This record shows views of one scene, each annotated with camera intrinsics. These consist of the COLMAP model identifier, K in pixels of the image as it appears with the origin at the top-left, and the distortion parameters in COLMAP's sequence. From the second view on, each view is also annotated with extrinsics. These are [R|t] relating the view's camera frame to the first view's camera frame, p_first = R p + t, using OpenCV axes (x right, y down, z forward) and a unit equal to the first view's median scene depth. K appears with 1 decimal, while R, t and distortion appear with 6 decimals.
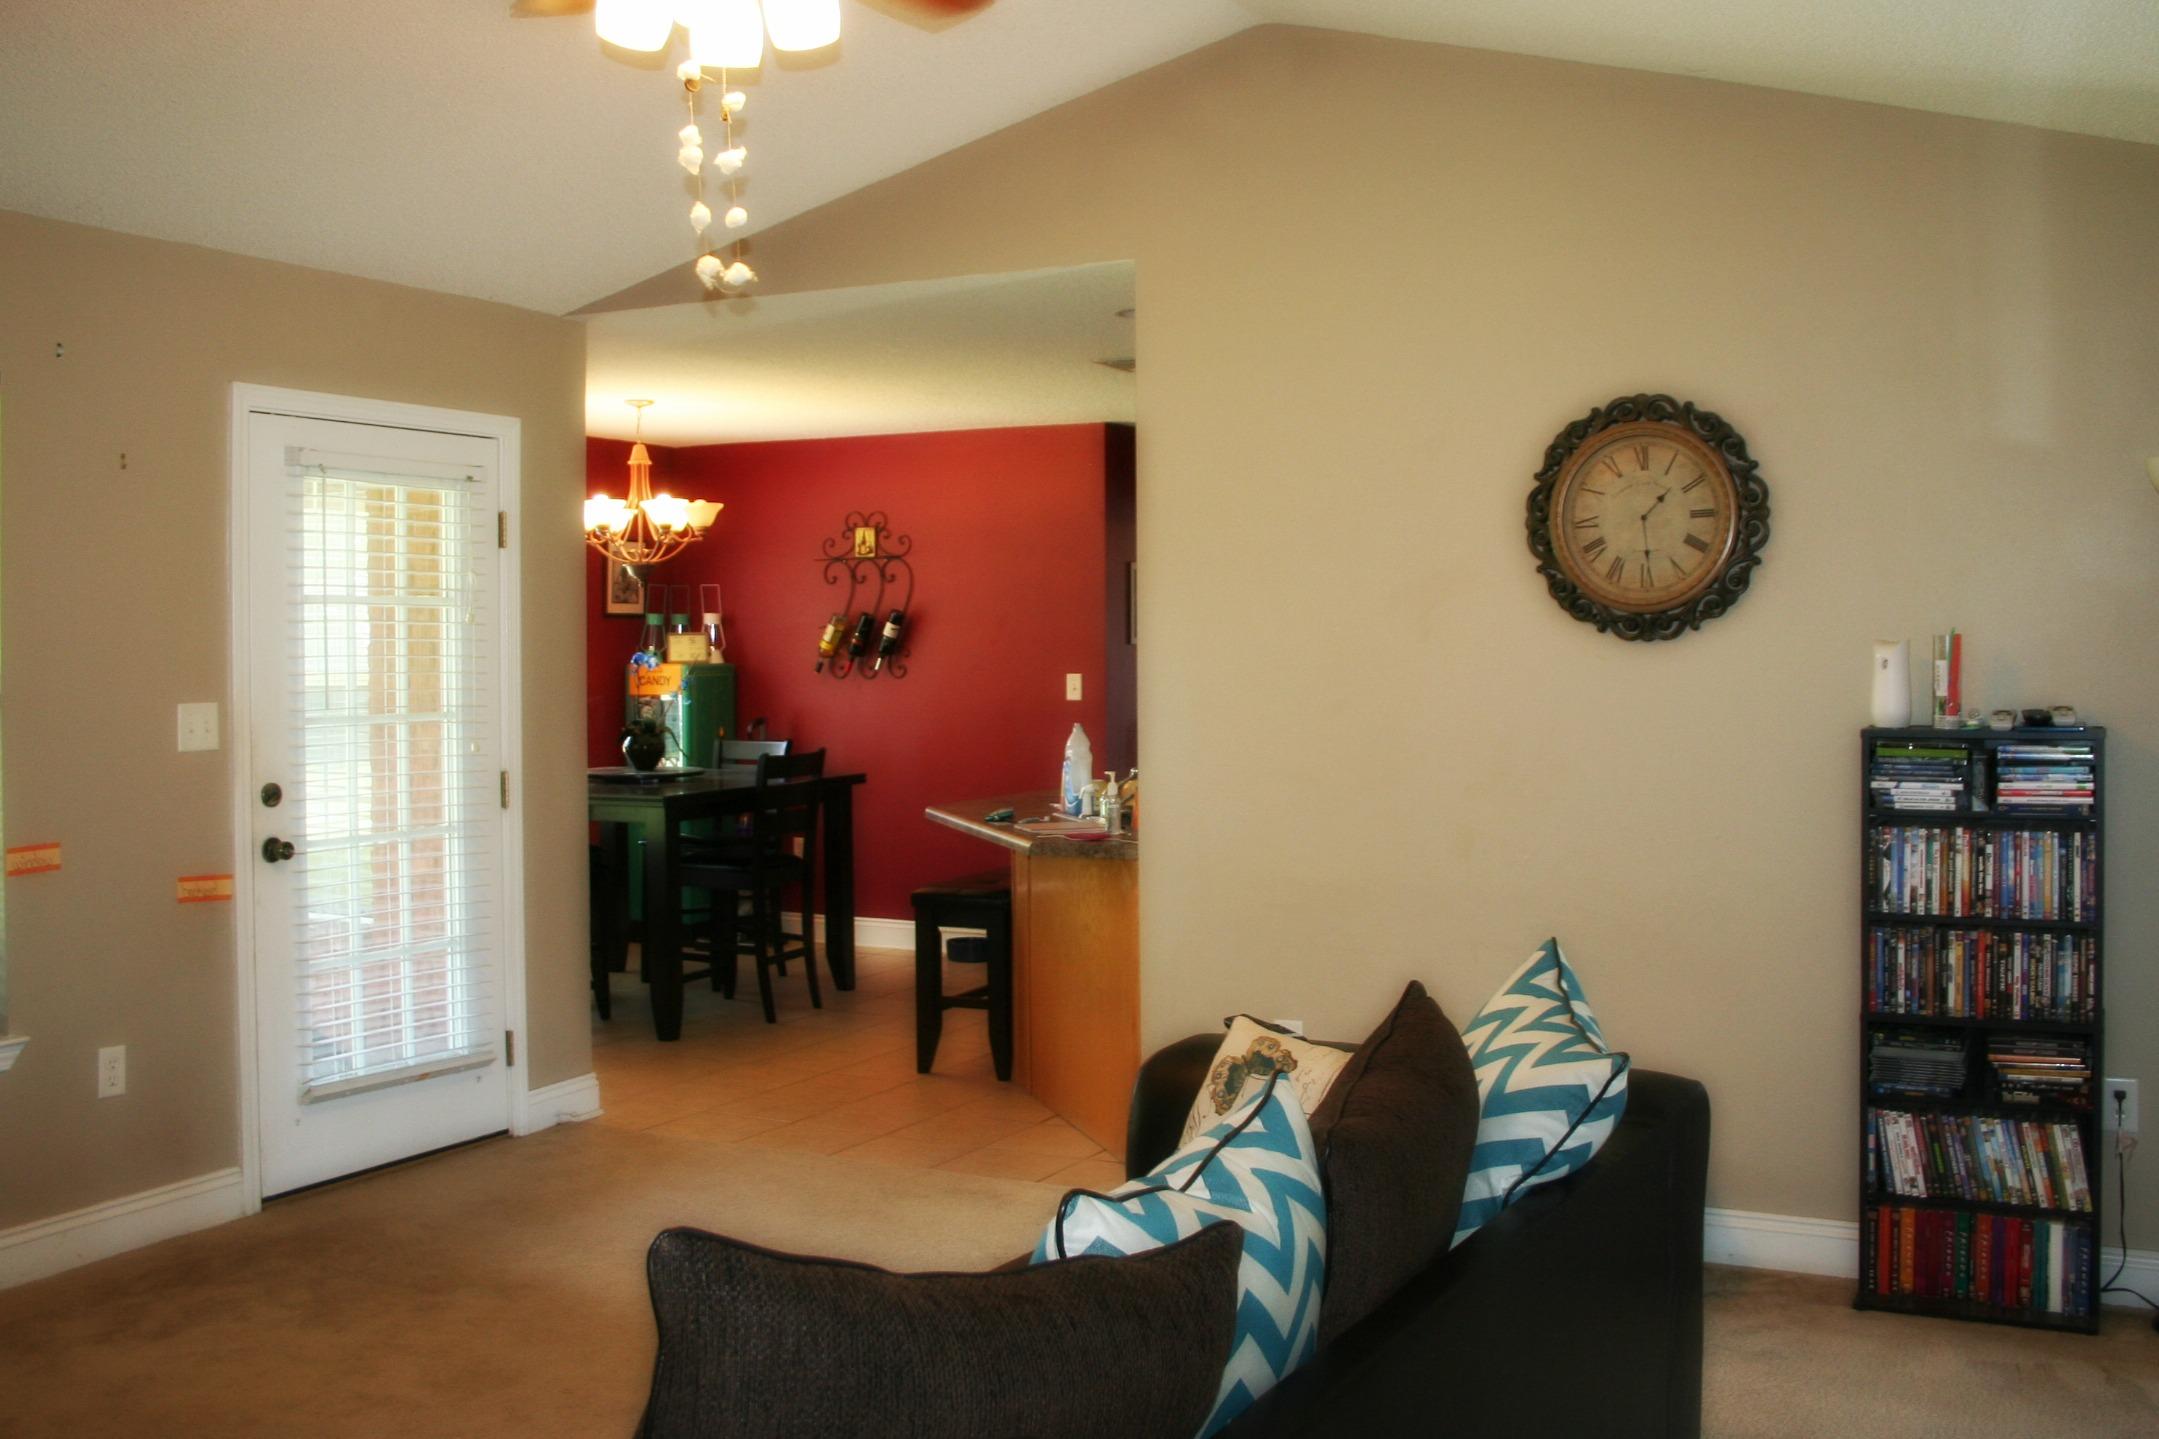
lens RADIAL K [[1865.1, 0, 1079.5], [0, 1865.1, 719.5], [0, 0, 1]] dist [-0.146413, 0.151291]
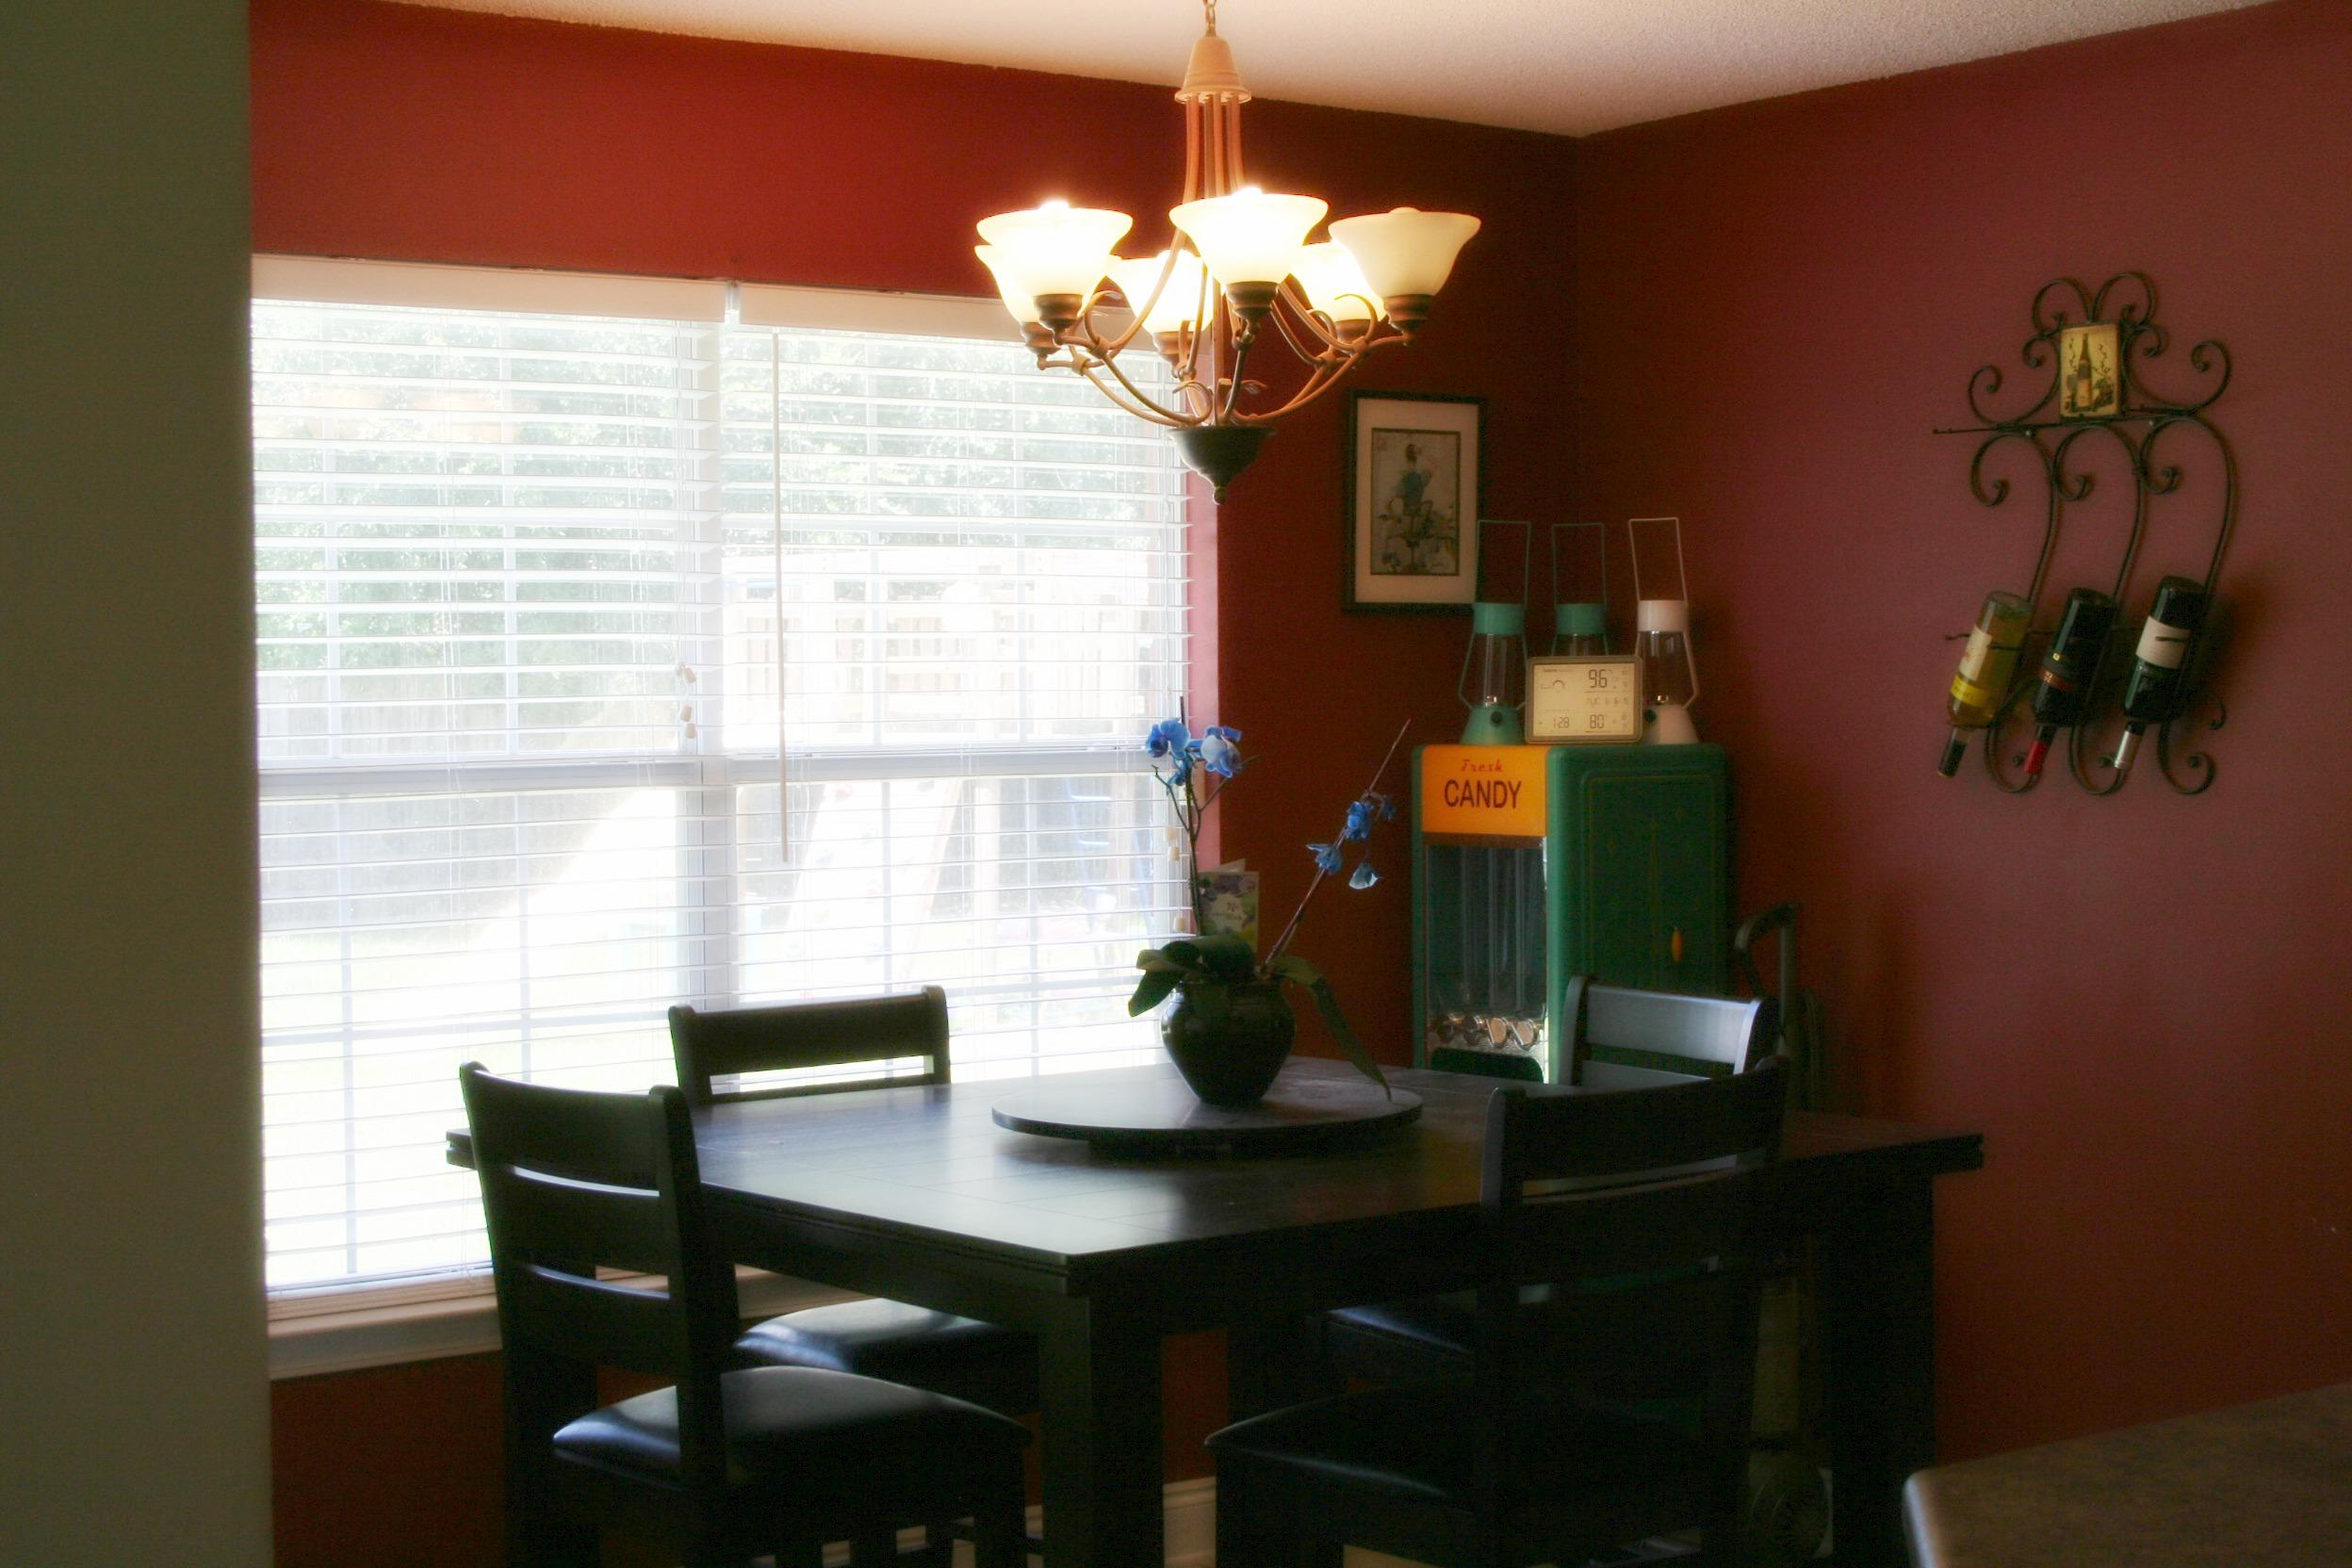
lens RADIAL K [[3851.9, 0, 1176.0], [0, 3851.9, 784.0], [0, 0, 1]] dist [0.027910, 0.063339]
pose [[0.913438, 0.004210, -0.406957, 0.012491], [-0.010686, 0.999850, -0.013643, -0.012897], [0.406839, 0.016811, 0.913345, 0.325296]]
